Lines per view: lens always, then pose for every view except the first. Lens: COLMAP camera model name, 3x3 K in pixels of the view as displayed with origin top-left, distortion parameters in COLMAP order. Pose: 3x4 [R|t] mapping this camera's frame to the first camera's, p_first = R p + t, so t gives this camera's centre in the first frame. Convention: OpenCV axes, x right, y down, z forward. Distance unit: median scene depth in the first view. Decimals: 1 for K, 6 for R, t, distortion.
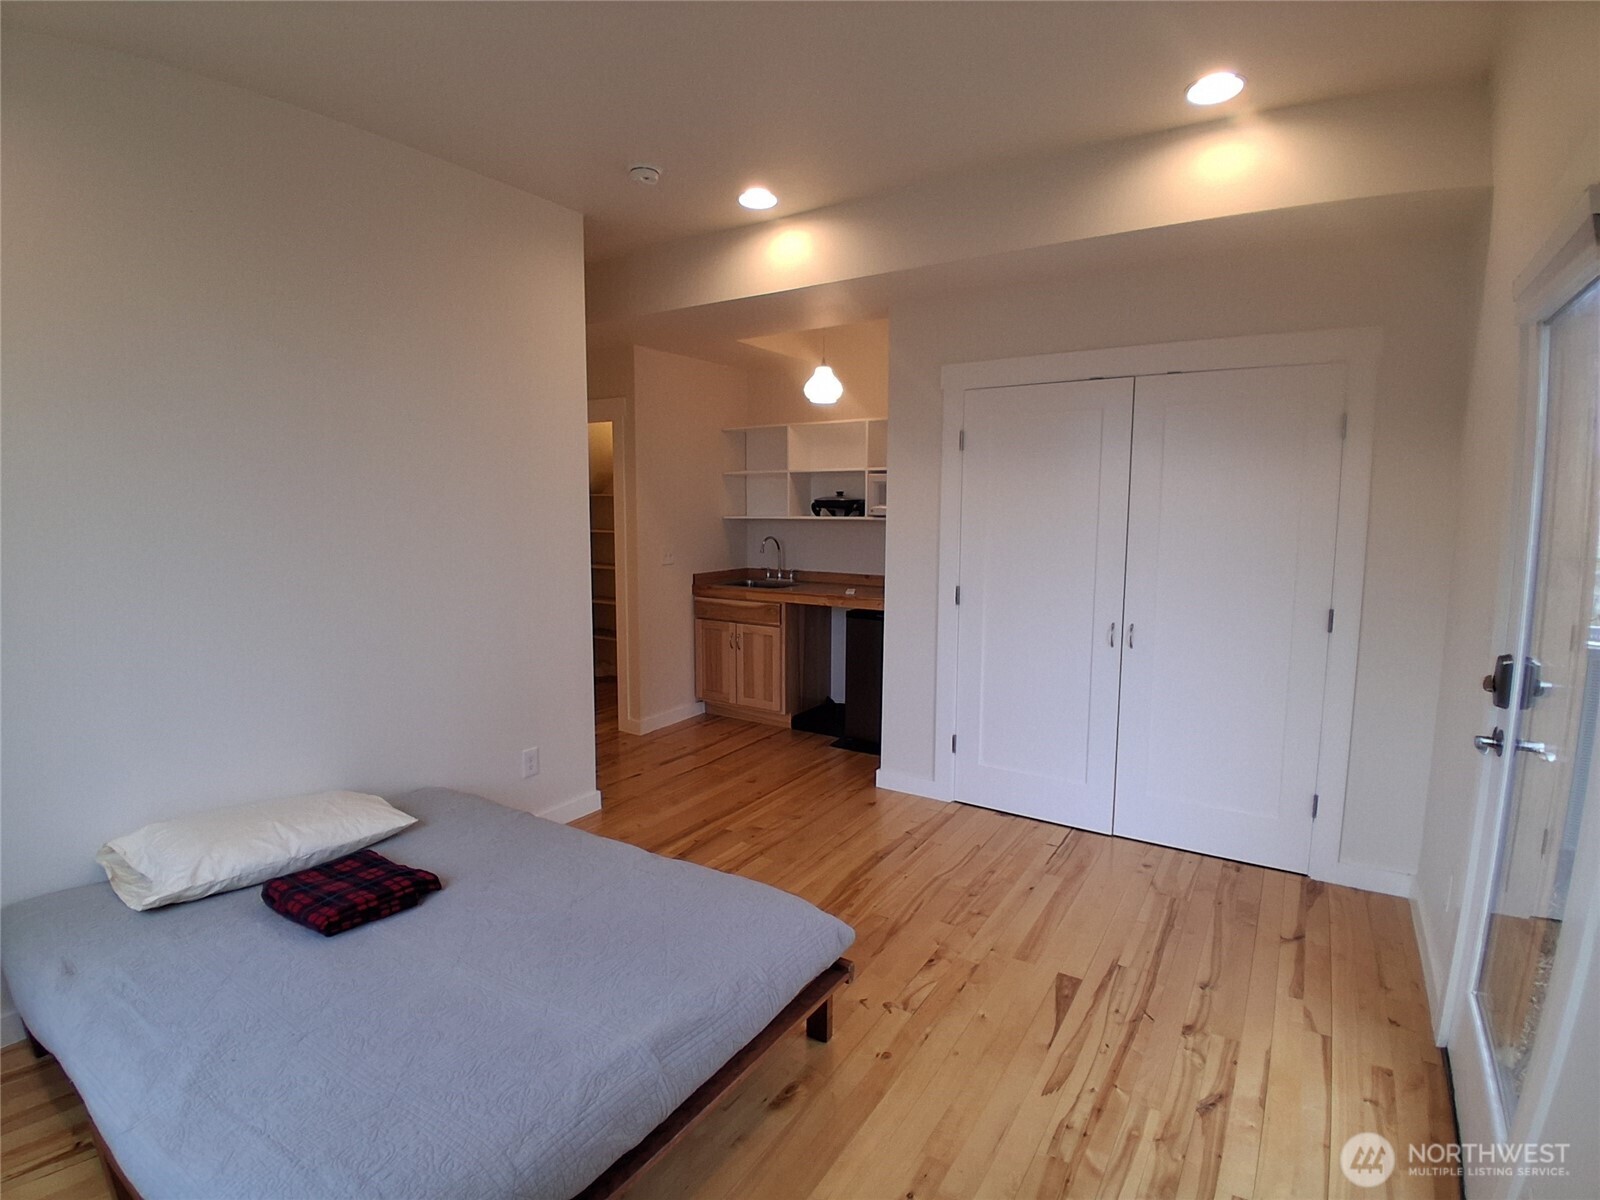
lens RADIAL K [[793.9, 0, 800.0], [0, 793.9, 600.0], [0, 0, 1]] dist [0.000770, -0.000275]
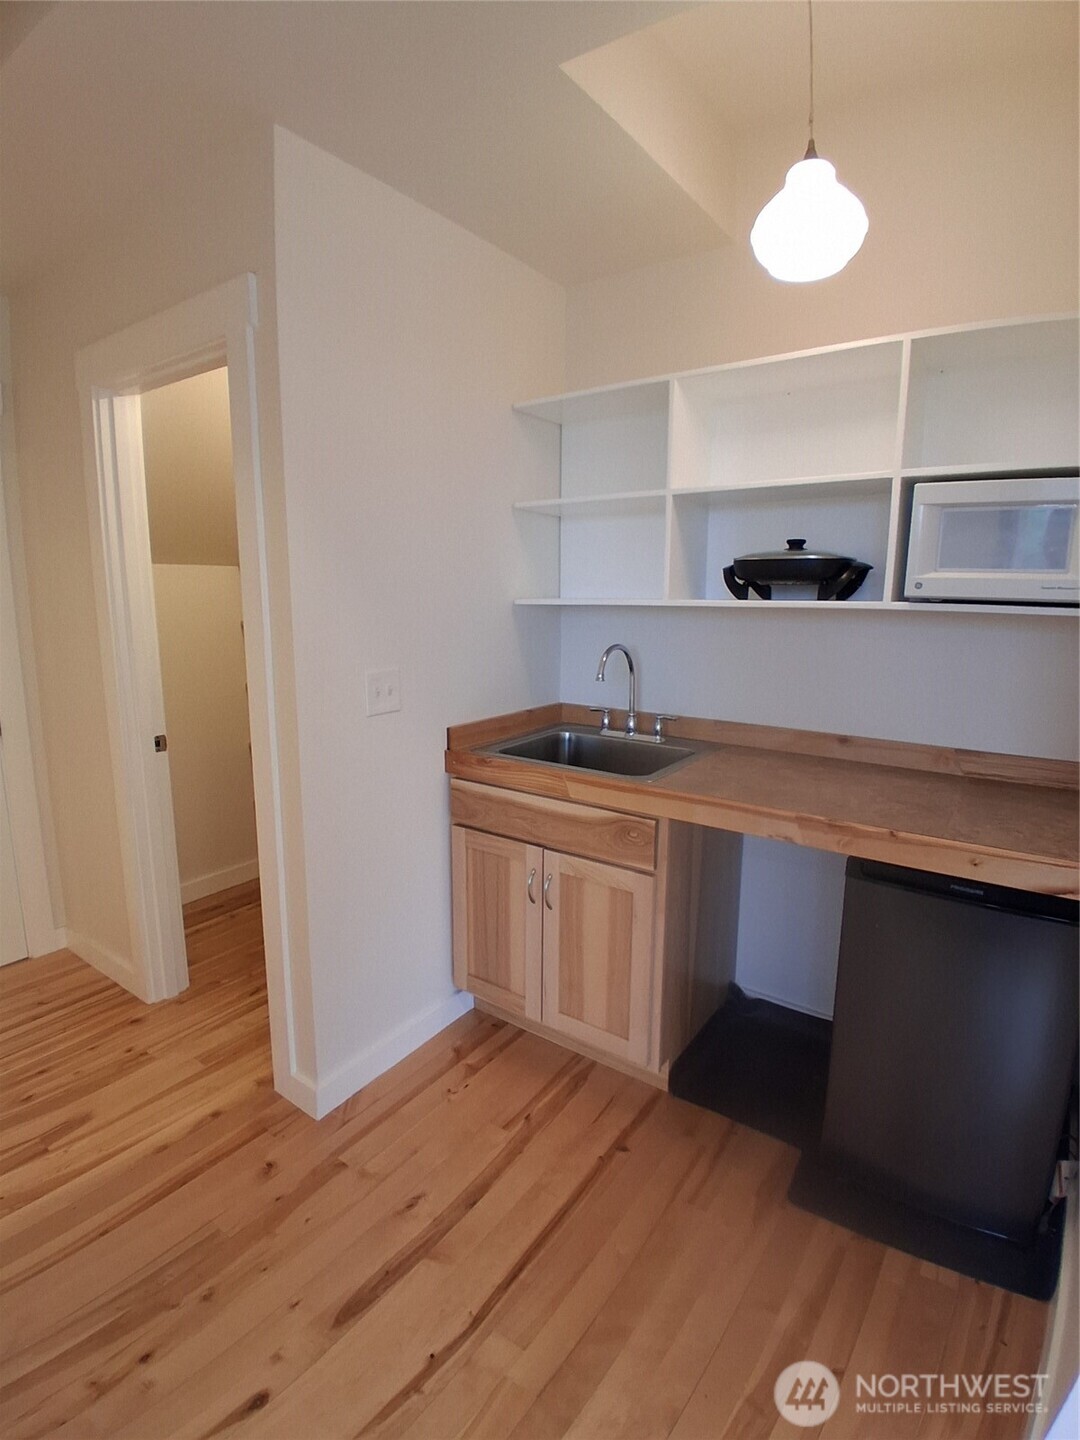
lens RADIAL K [[714.5, 0, 540.0], [0, 714.5, 720.0], [0, 0, 1]] dist [0.000770, -0.000275]
pose [[0.998672, 0.011059, -0.050316, -0.063041], [-0.007767, 0.997845, 0.065148, -0.065666], [0.050928, -0.064670, 0.996606, 0.613563]]
